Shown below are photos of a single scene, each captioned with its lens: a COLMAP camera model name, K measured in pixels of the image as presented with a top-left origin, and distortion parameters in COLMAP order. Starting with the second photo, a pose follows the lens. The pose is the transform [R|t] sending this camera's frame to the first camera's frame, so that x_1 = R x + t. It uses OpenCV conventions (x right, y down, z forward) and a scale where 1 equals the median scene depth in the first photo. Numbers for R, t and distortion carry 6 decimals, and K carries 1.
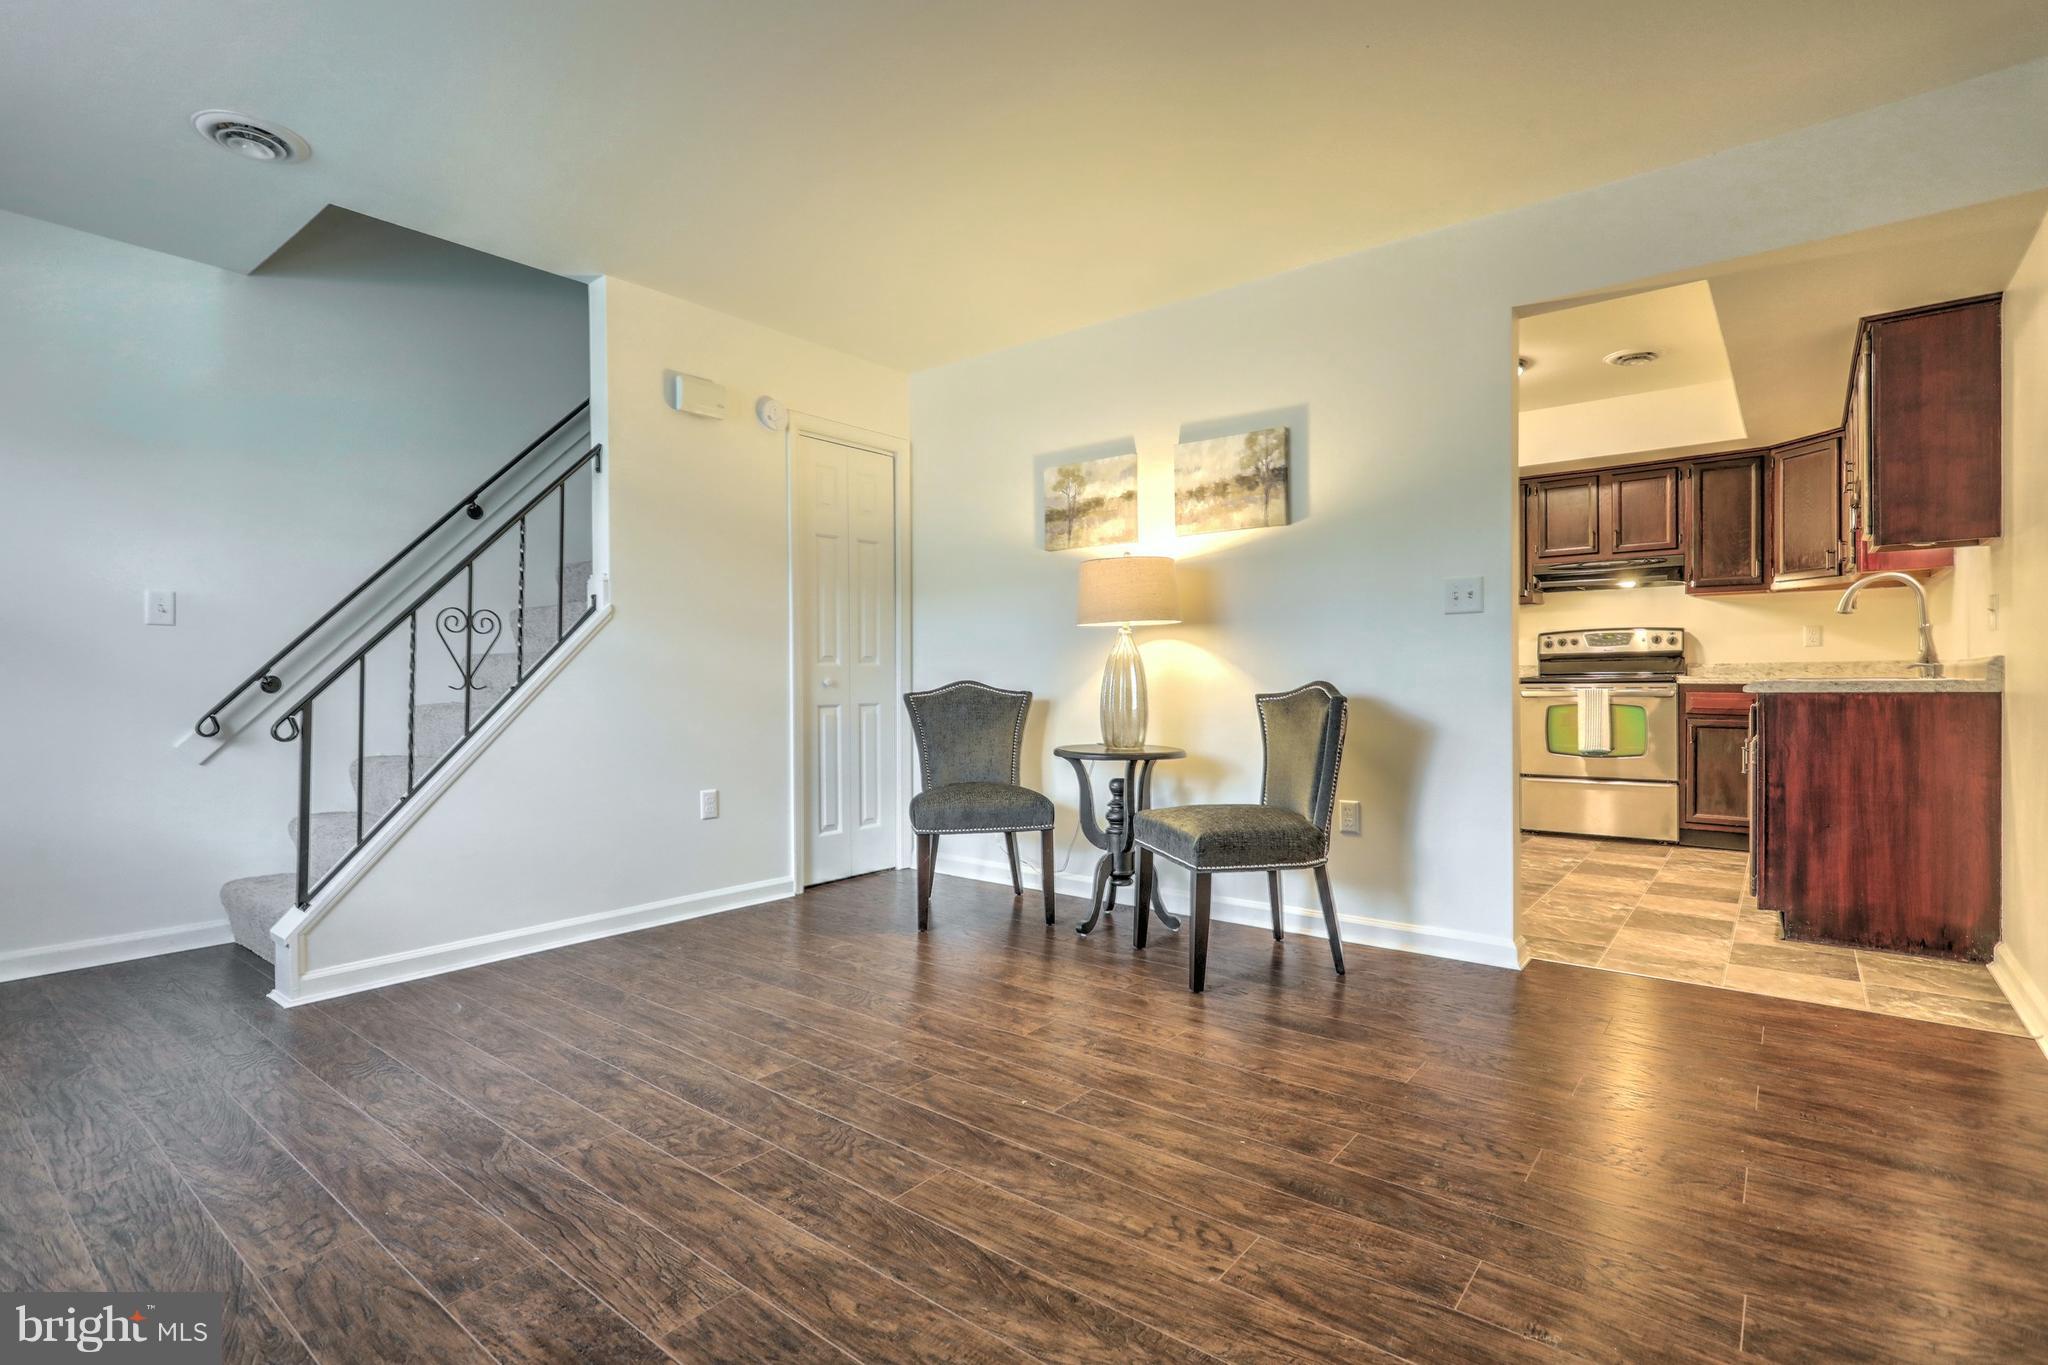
lens RADIAL K [[978.5, 0, 1014.3], [0, 978.5, 678.0], [0, 0, 1]] dist [0.001817, 0.000772]
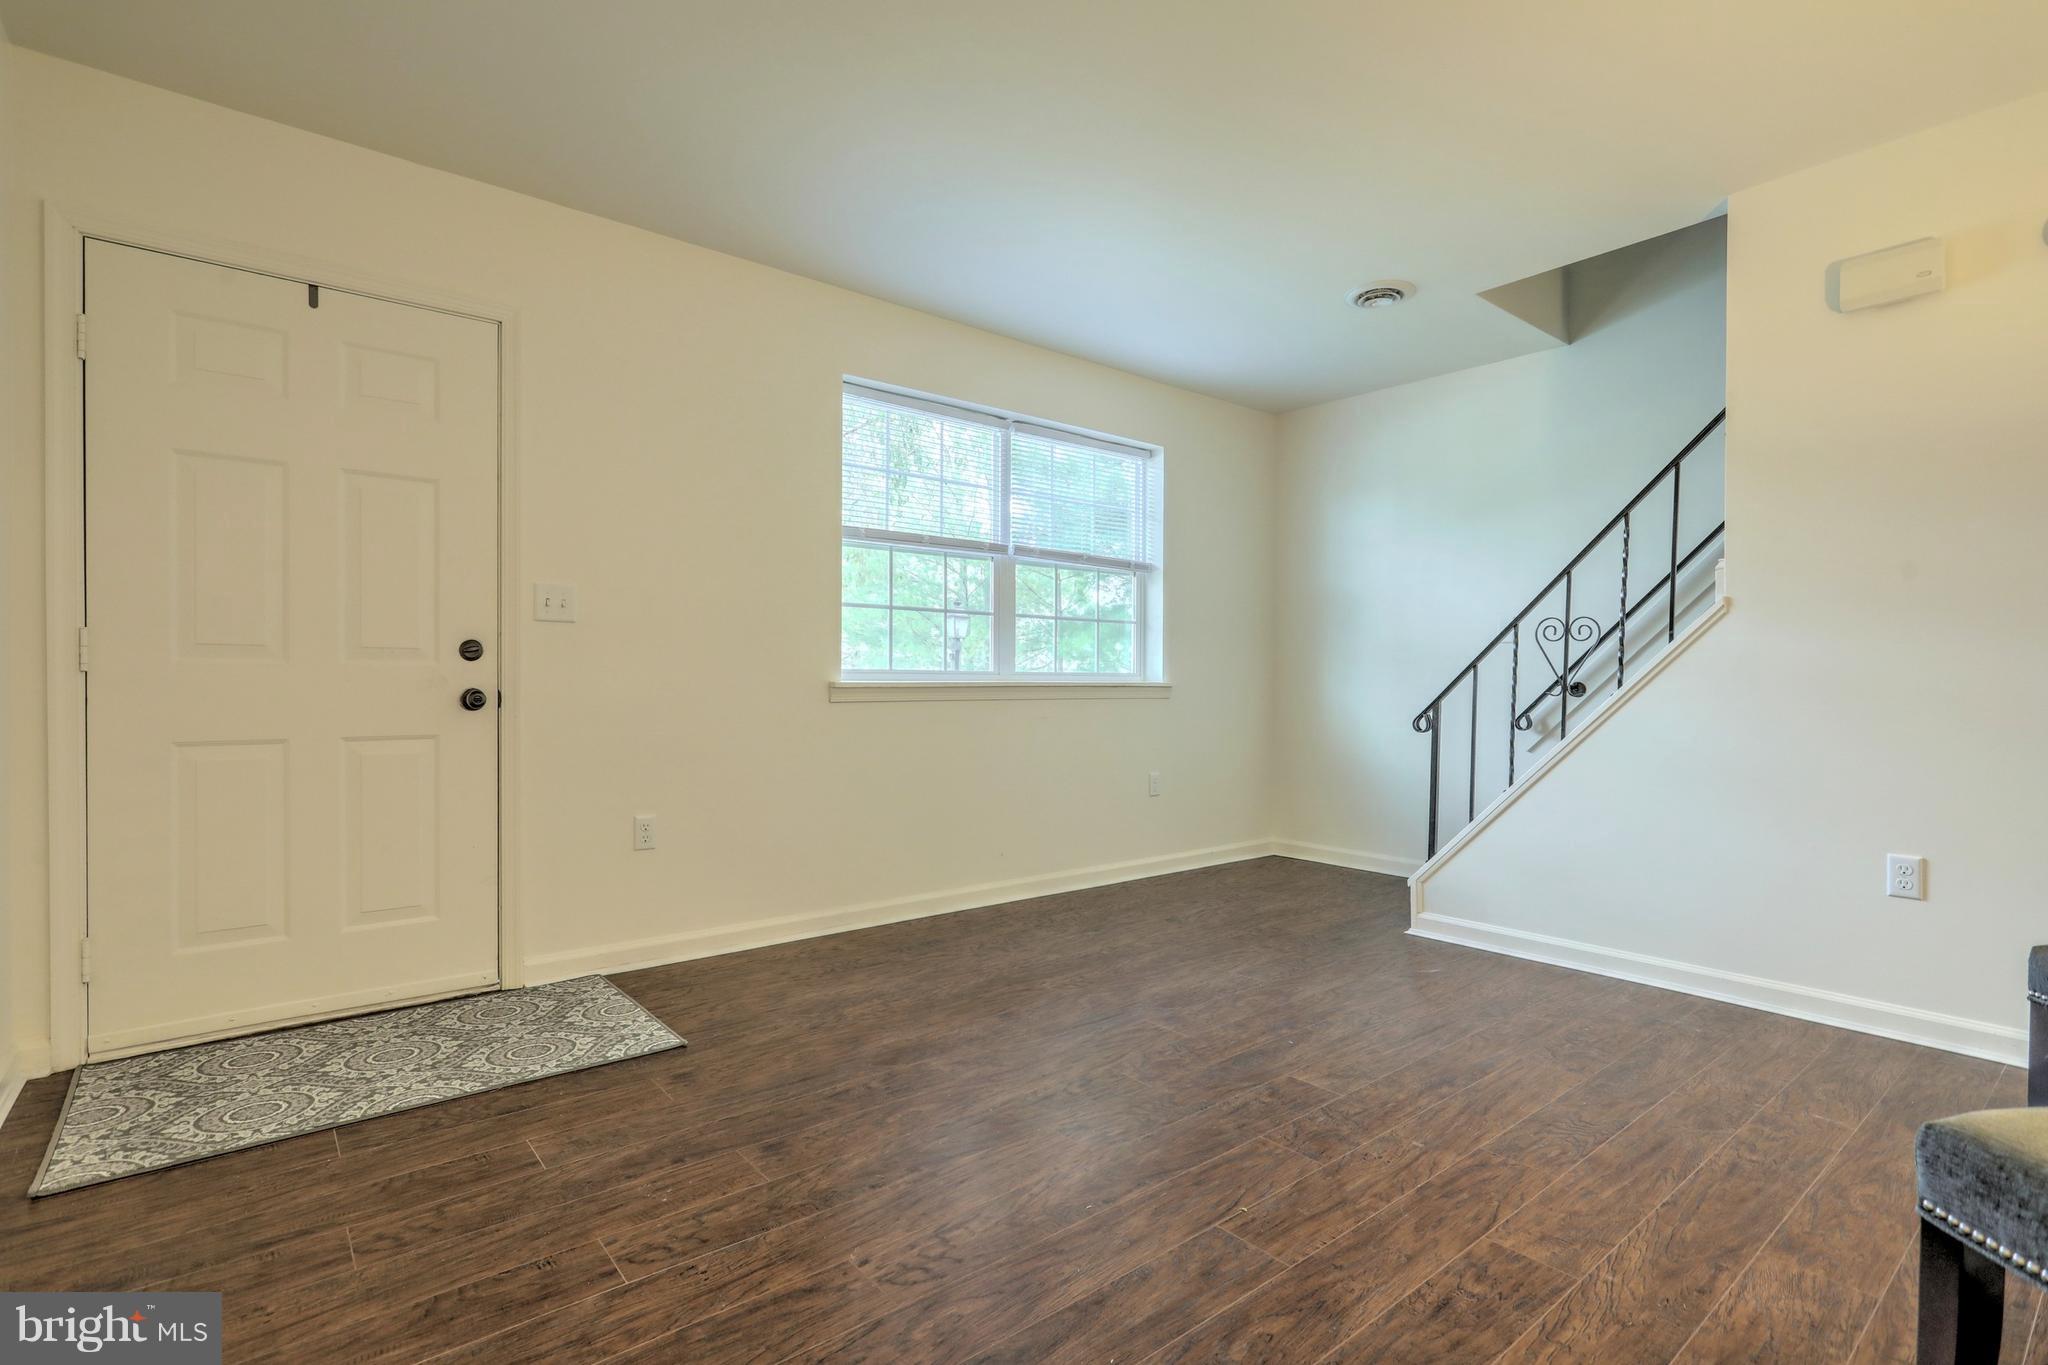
lens RADIAL K [[978.5, 0, 1022.9], [0, 978.5, 680.0], [0, 0, 1]] dist [0.001817, 0.000772]
pose [[-0.219731, 0.000598, -0.975560, 0.588458], [-0.000341, 1.000000, 0.000690, -0.005478], [0.975561, 0.000484, -0.219730, 0.696001]]
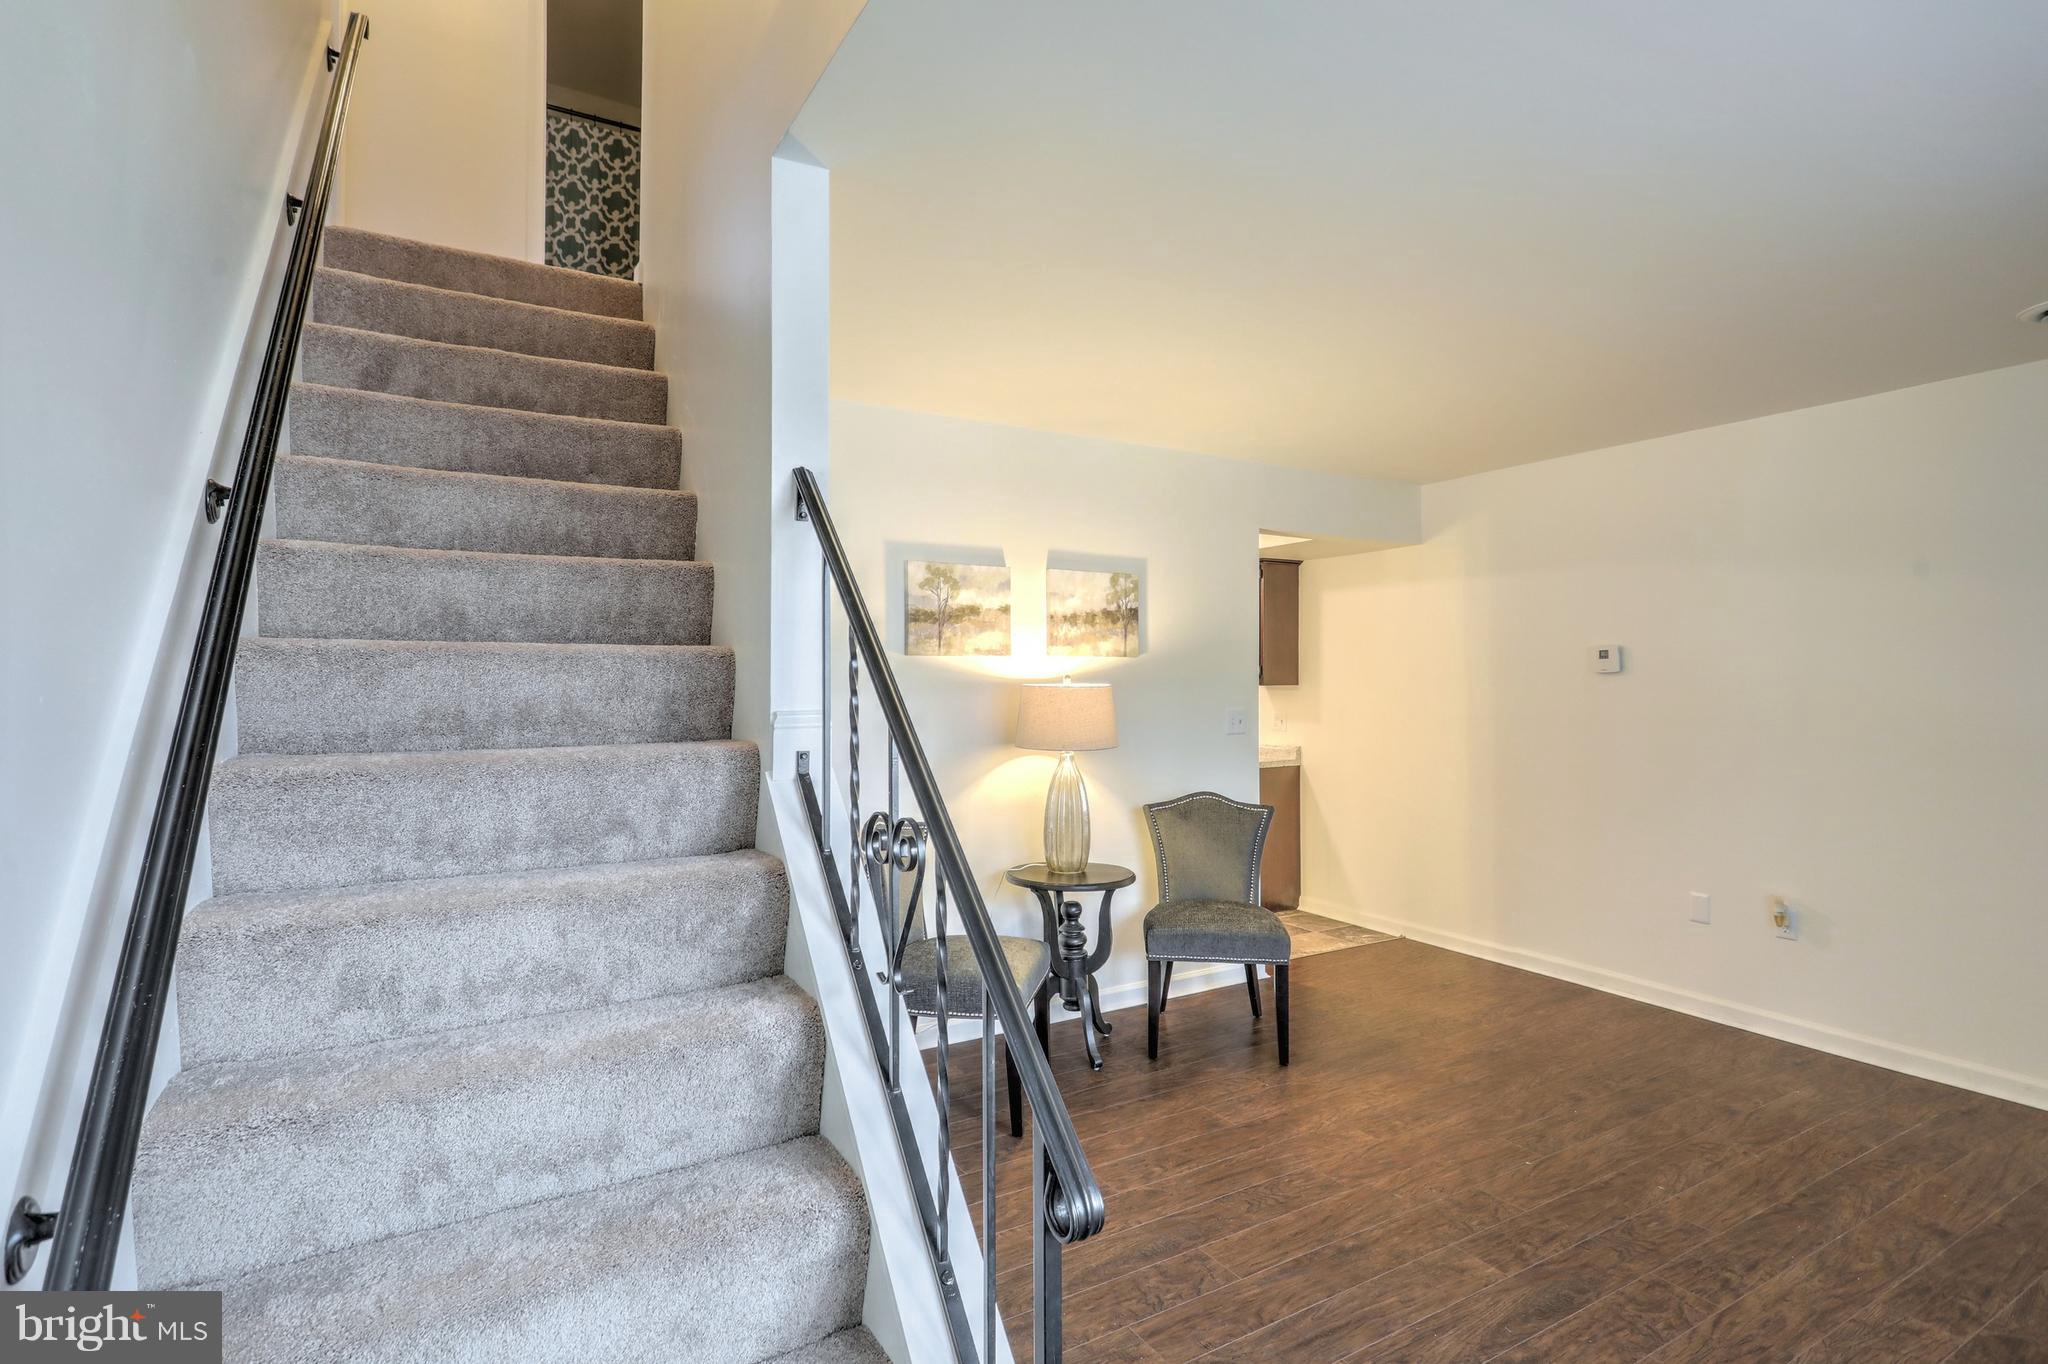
lens RADIAL K [[978.5, 0, 1058.4], [0, 978.5, 669.8], [0, 0, 1]] dist [0.001817, 0.000772]
pose [[0.345083, 0.019172, 0.938376, -1.004766], [-0.001412, 0.999801, -0.019908, -0.136895], [-0.938571, 0.005545, 0.345041, 0.789257]]
